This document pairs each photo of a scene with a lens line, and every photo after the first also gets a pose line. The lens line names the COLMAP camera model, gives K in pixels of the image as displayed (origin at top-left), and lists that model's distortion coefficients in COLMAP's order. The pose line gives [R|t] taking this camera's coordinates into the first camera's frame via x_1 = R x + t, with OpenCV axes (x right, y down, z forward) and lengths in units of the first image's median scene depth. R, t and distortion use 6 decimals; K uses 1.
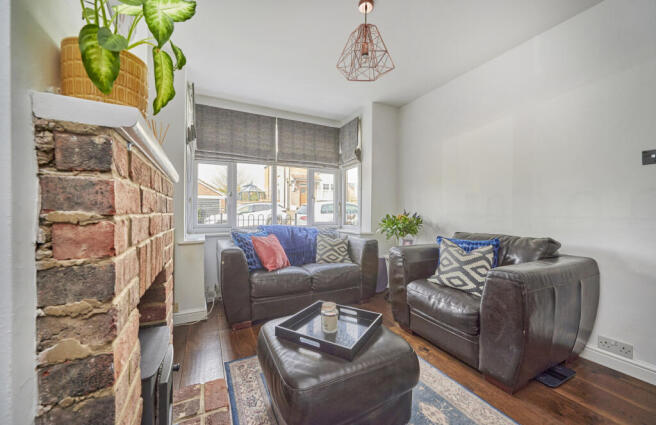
lens RADIAL K [[247.3, 0, 326.0], [0, 247.3, 211.8], [0, 0, 1]] dist [-0.002288, -0.000091]
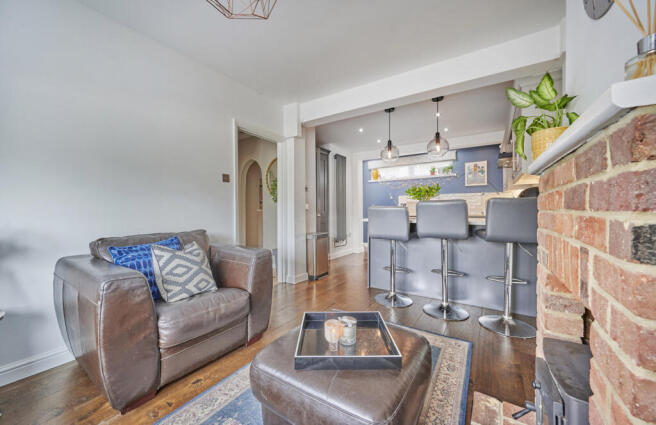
lens RADIAL K [[250.9, 0, 331.3], [0, 250.9, 211.7], [0, 0, 1]] dist [-0.001914, -0.000142]
pose [[-0.518135, -0.005070, 0.855284, -0.295088], [0.003454, 0.999962, 0.008020, 0.004093], [-0.855292, 0.007110, -0.518098, 0.612103]]
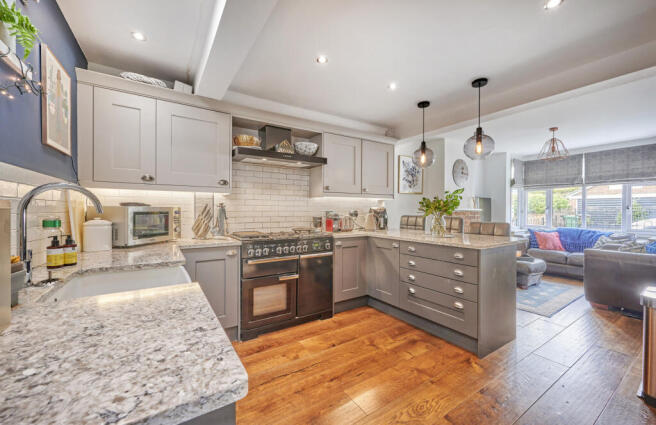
lens RADIAL K [[250.9, 0, 331.3], [0, 250.9, 211.7], [0, 0, 1]] dist [-0.001914, -0.000142]
pose [[0.107529, 0.001383, -0.994201, 1.232395], [-0.002120, 0.999997, 0.001161, -0.046445], [0.994200, 0.001983, 0.107532, -0.694700]]
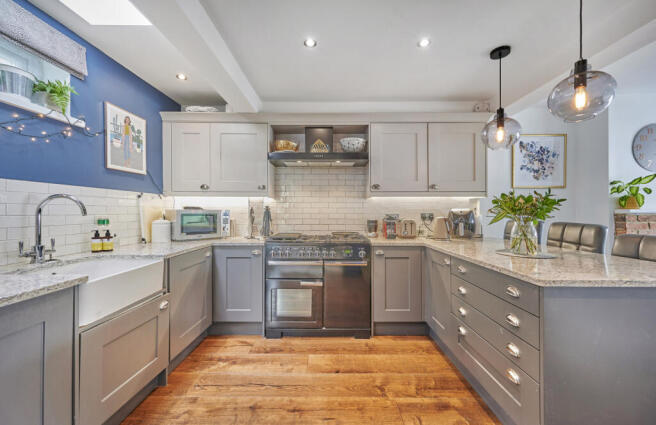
lens RADIAL K [[250.9, 0, 331.3], [0, 250.9, 211.7], [0, 0, 1]] dist [-0.001914, -0.000142]
pose [[-0.448166, -0.006196, -0.893929, 1.079419], [-0.004544, 0.999979, -0.004653, -0.049516], [0.893939, 0.001976, -0.448185, -0.362022]]
